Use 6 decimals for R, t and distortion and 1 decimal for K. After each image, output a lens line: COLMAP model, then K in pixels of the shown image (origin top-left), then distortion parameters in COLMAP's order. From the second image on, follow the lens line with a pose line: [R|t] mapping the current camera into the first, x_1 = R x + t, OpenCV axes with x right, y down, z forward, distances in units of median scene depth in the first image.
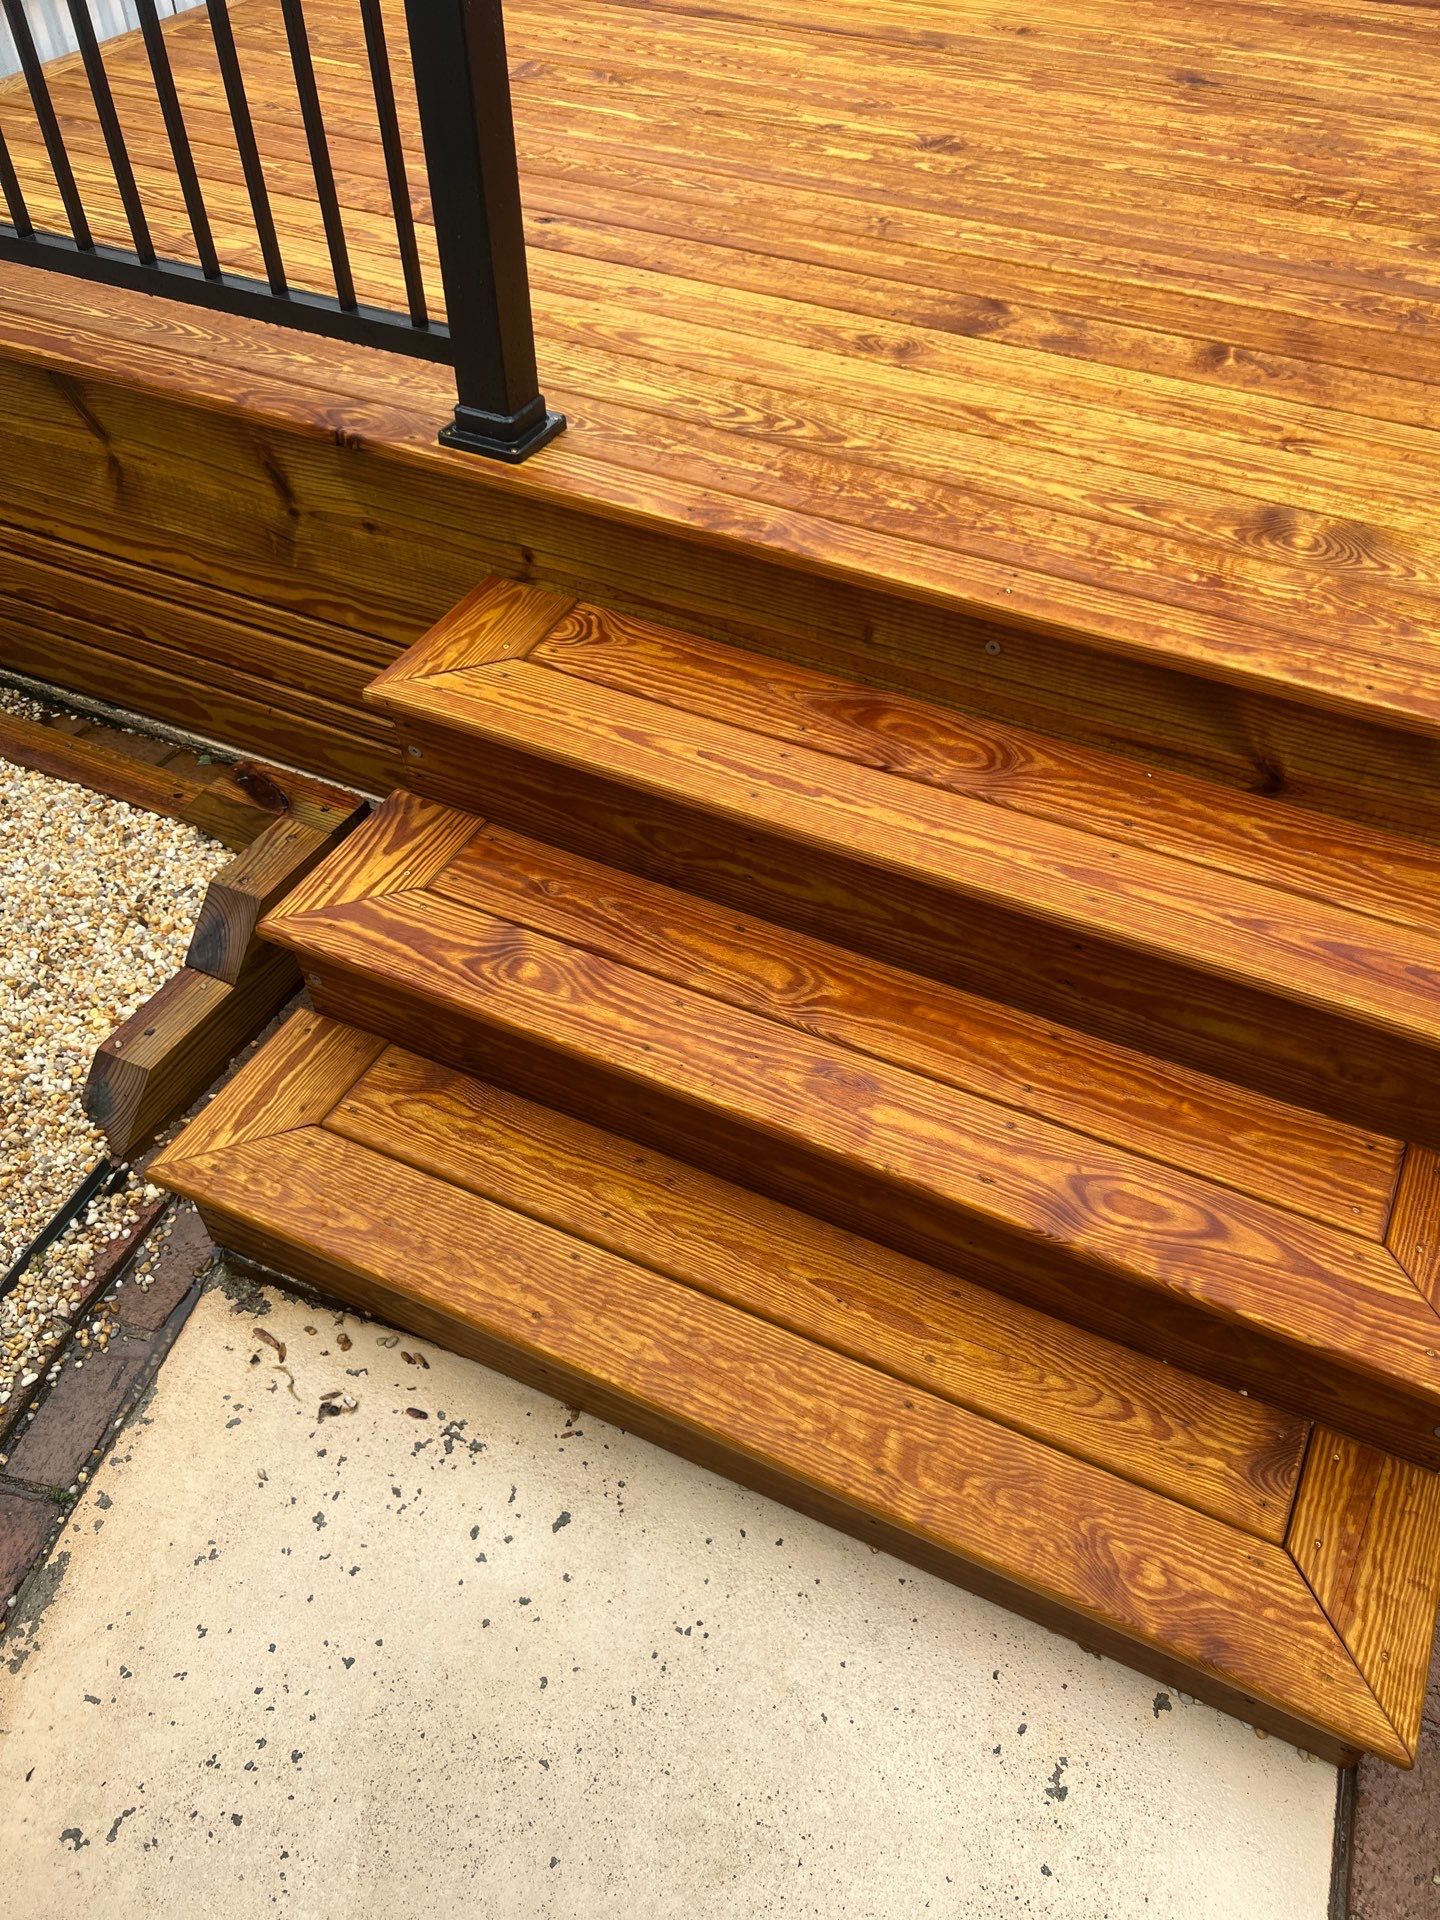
lens RADIAL K [[1451.3, 0, 740.2], [0, 1451.3, 961.7], [0, 0, 1]] dist [0.052833, -0.060957]
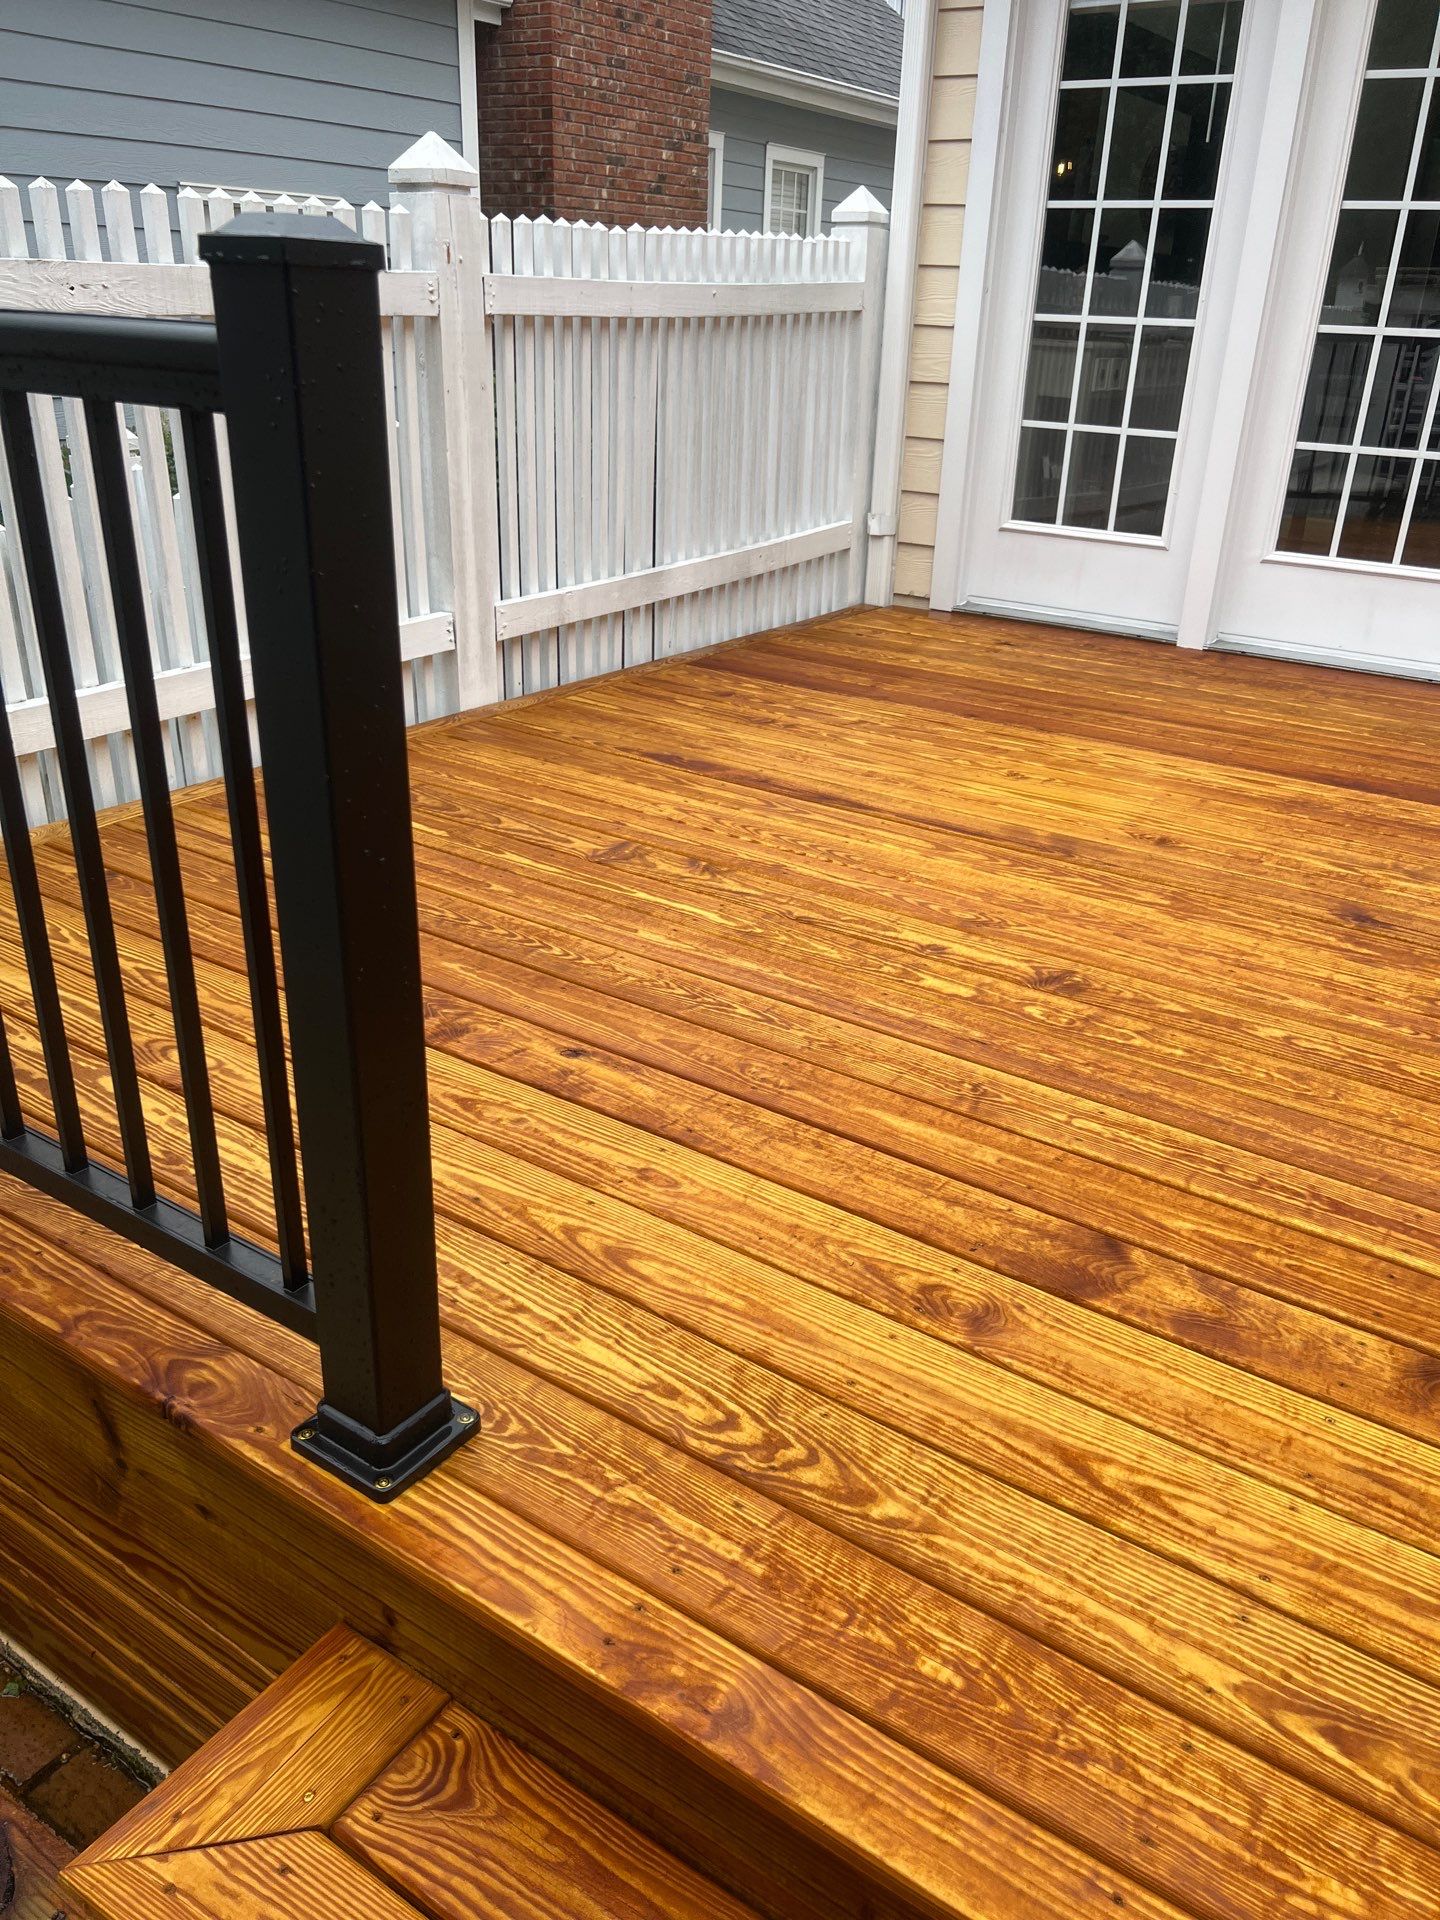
lens RADIAL K [[1451.3, 0, 736.5], [0, 1451.3, 981.2], [0, 0, 1]] dist [0.052833, -0.060957]
pose [[0.990103, 0.084028, -0.112404, 0.060570], [-0.119143, 0.926540, -0.356831, -0.308406], [0.074163, 0.366692, 0.927382, 0.259423]]
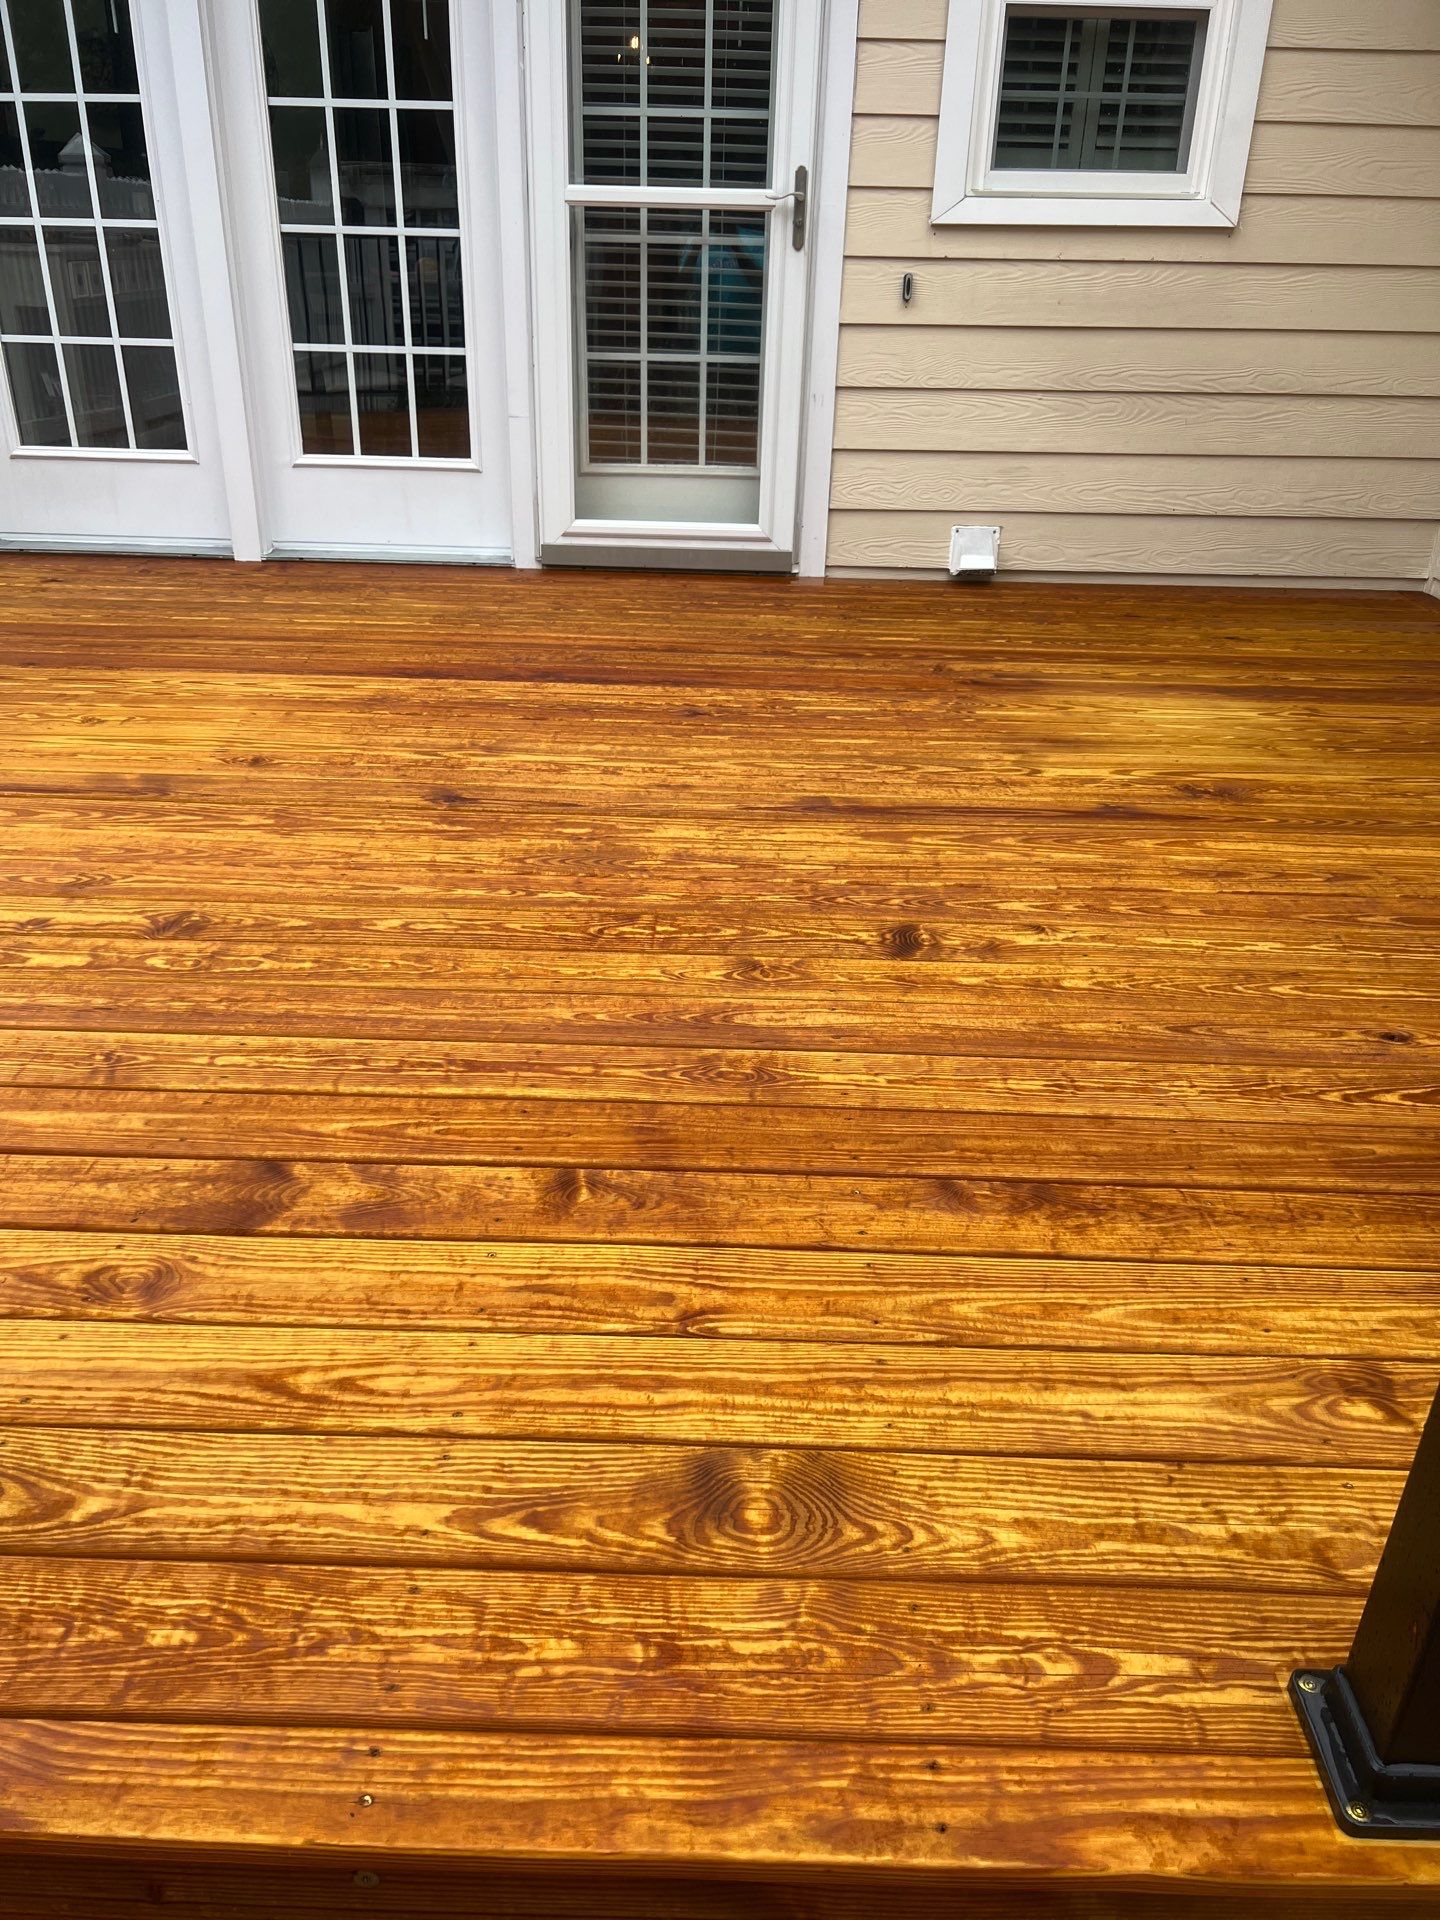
lens RADIAL K [[1451.3, 0, 696.8], [0, 1451.3, 983.9], [0, 0, 1]] dist [0.052833, -0.060957]
pose [[0.906978, -0.183937, 0.378890, 0.111863], [0.293632, 0.921073, -0.255744, -0.300454], [-0.301944, 0.343208, 0.889403, 0.235077]]
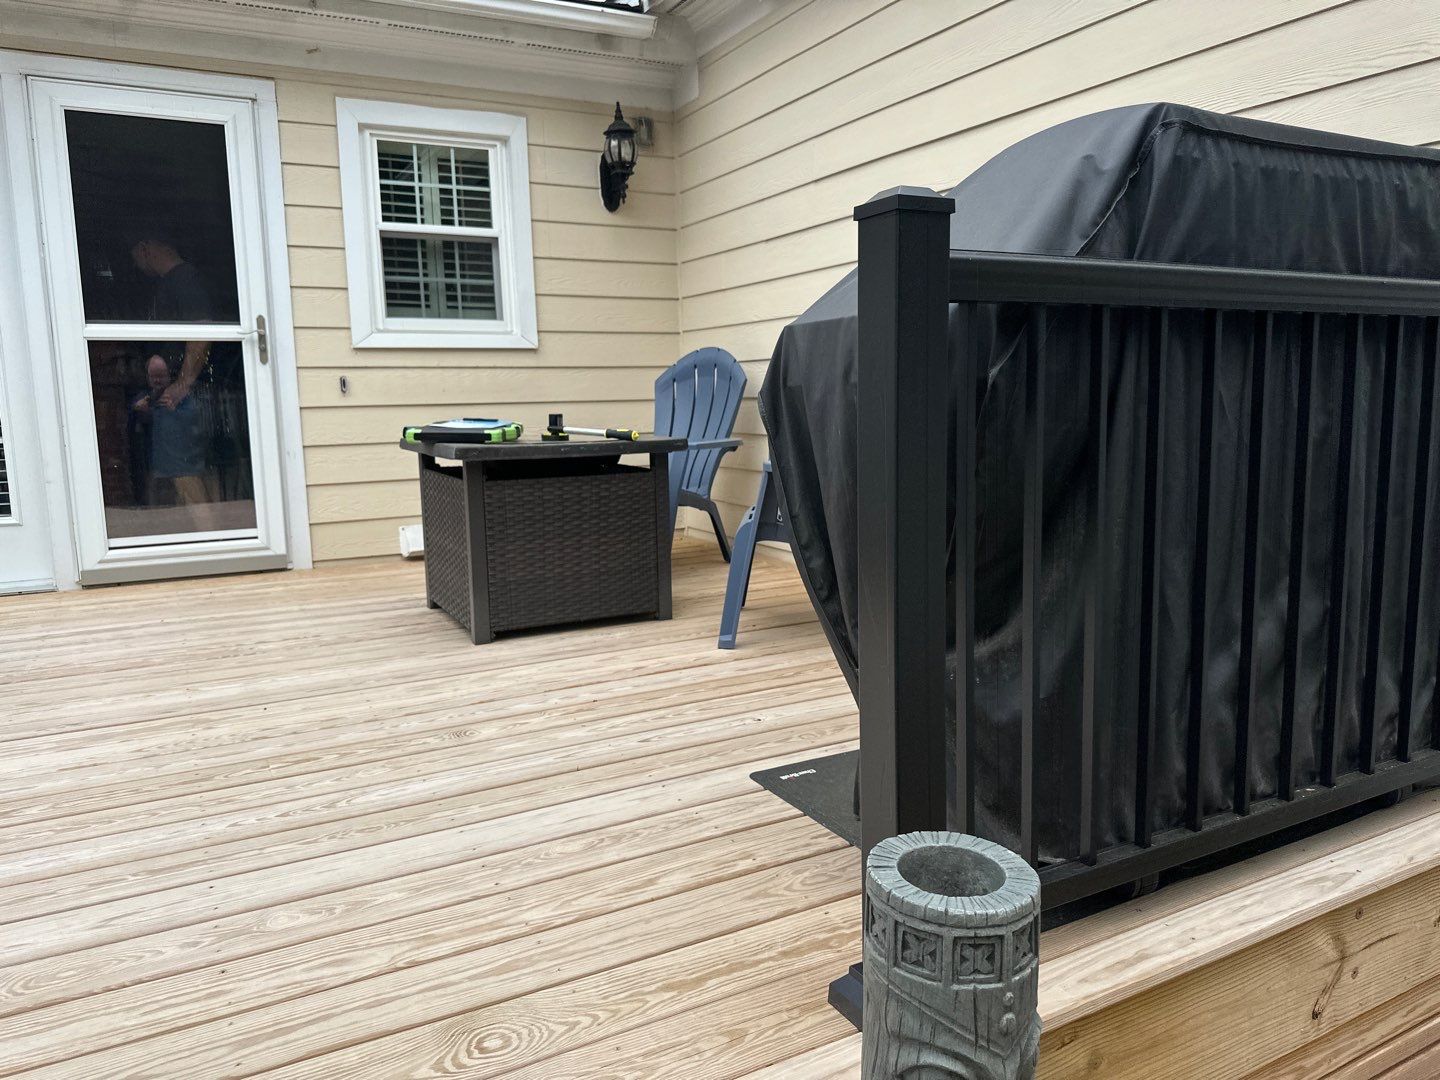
lens RADIAL K [[1025.0, 0, 718.2], [0, 1025.0, 530.8], [0, 0, 1]] dist [0.039612, -0.055499]
pose [[0.579718, -0.130467, 0.804304, -0.049094], [0.602807, 0.732810, -0.315615, -0.192581], [-0.548225, 0.667808, 0.503470, 0.266974]]
